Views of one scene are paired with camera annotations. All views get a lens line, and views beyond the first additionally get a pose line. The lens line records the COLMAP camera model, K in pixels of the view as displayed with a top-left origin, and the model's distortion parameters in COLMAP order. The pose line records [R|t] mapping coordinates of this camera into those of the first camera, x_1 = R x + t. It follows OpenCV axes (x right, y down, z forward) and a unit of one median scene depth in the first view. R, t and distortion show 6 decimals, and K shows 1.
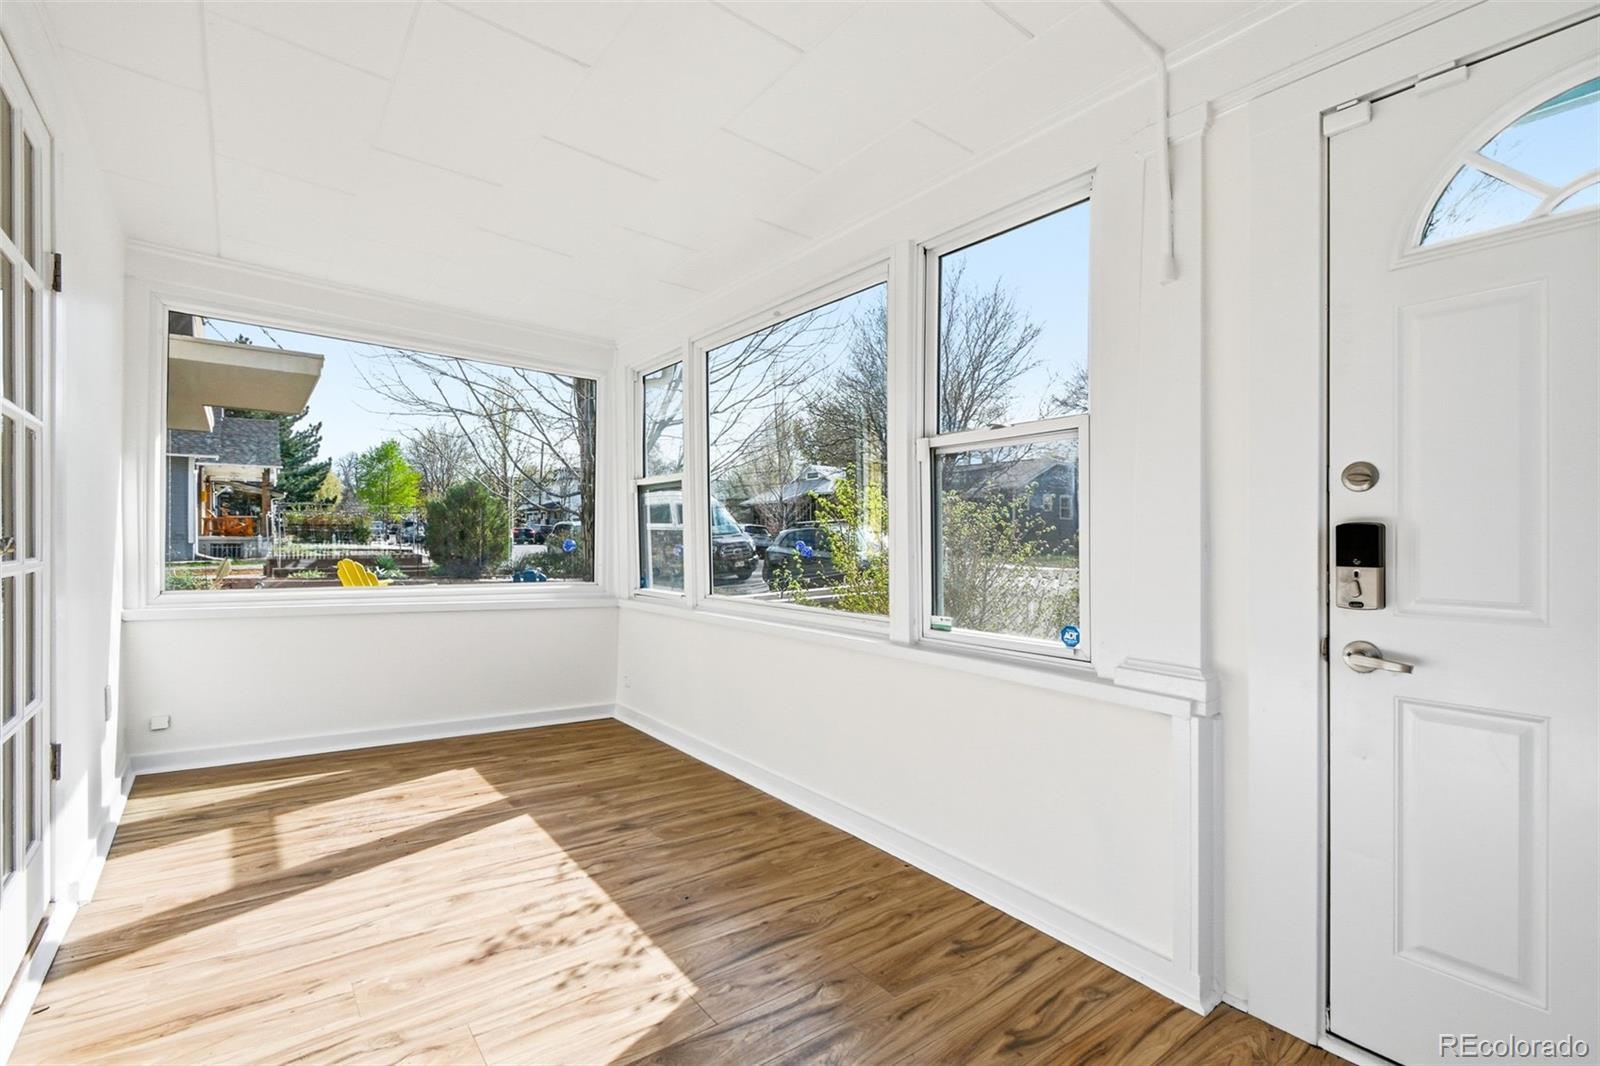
lens RADIAL K [[733.2, 0, 795.0], [0, 733.2, 534.4], [0, 0, 1]] dist [0.005617, 0.000212]
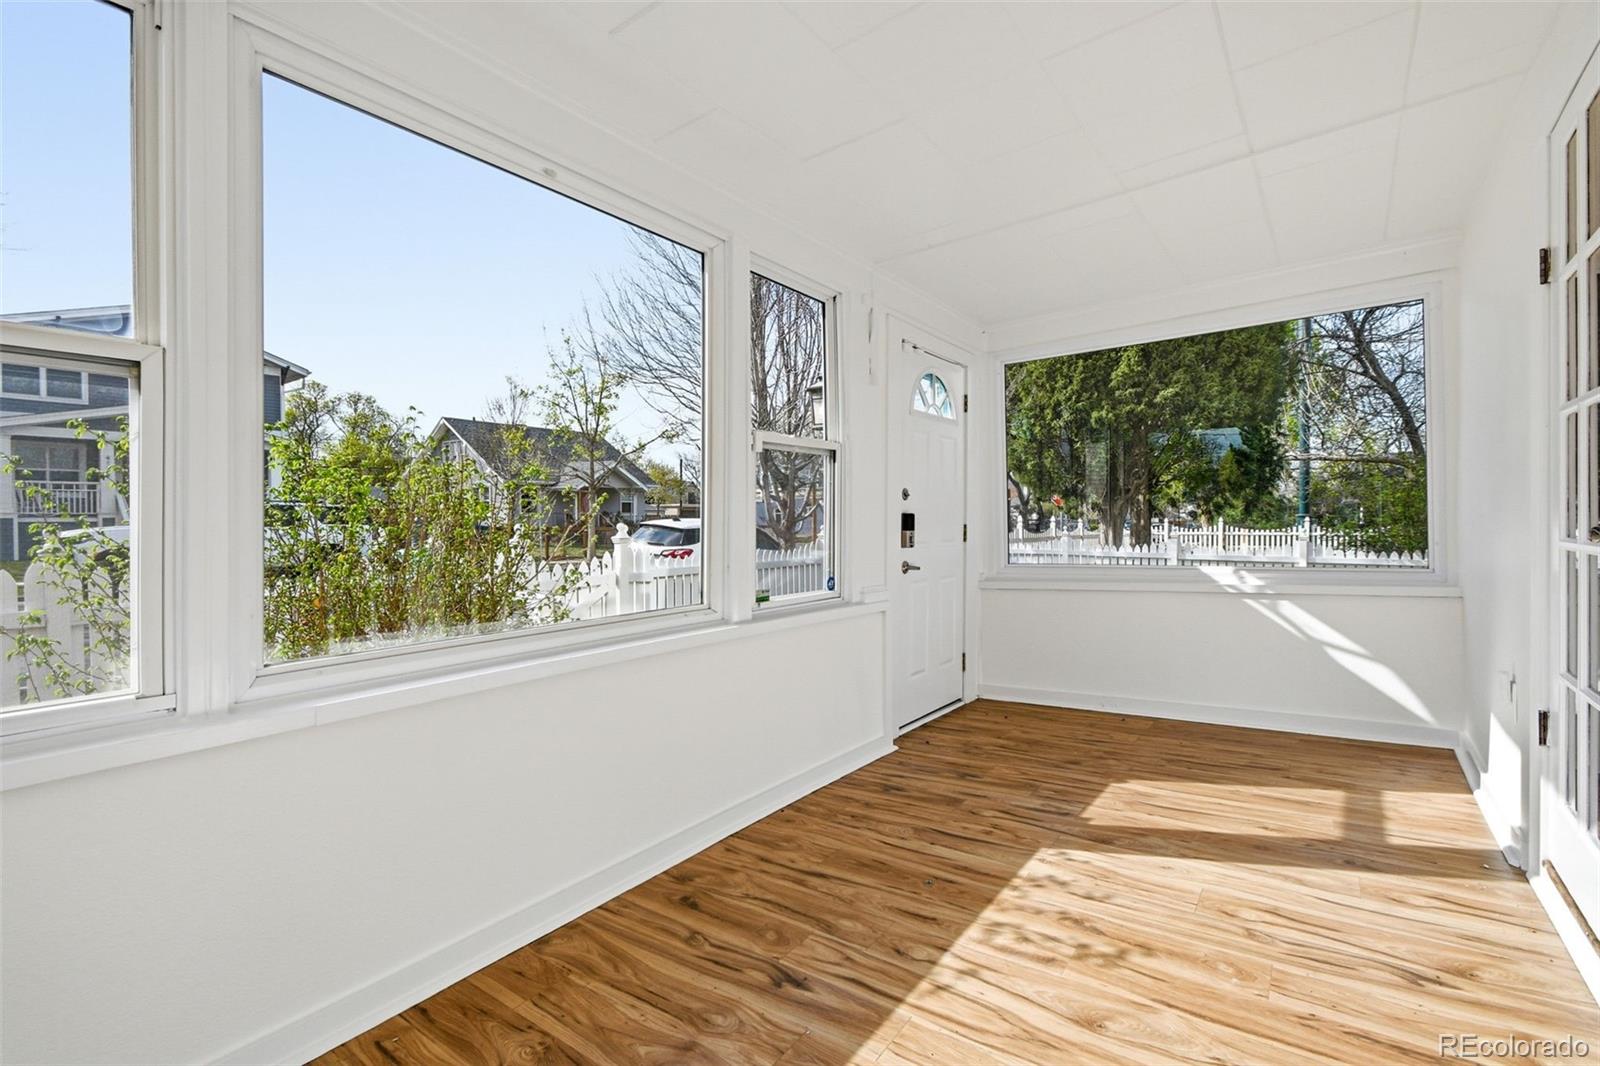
lens RADIAL K [[733.2, 0, 795.1], [0, 733.2, 524.8], [0, 0, 1]] dist [0.005617, 0.000212]
pose [[-0.292872, -0.014945, 0.956035, -1.060499], [-0.005766, 0.999887, 0.013864, -0.007919], [-0.956134, -0.001453, -0.292925, 1.493666]]
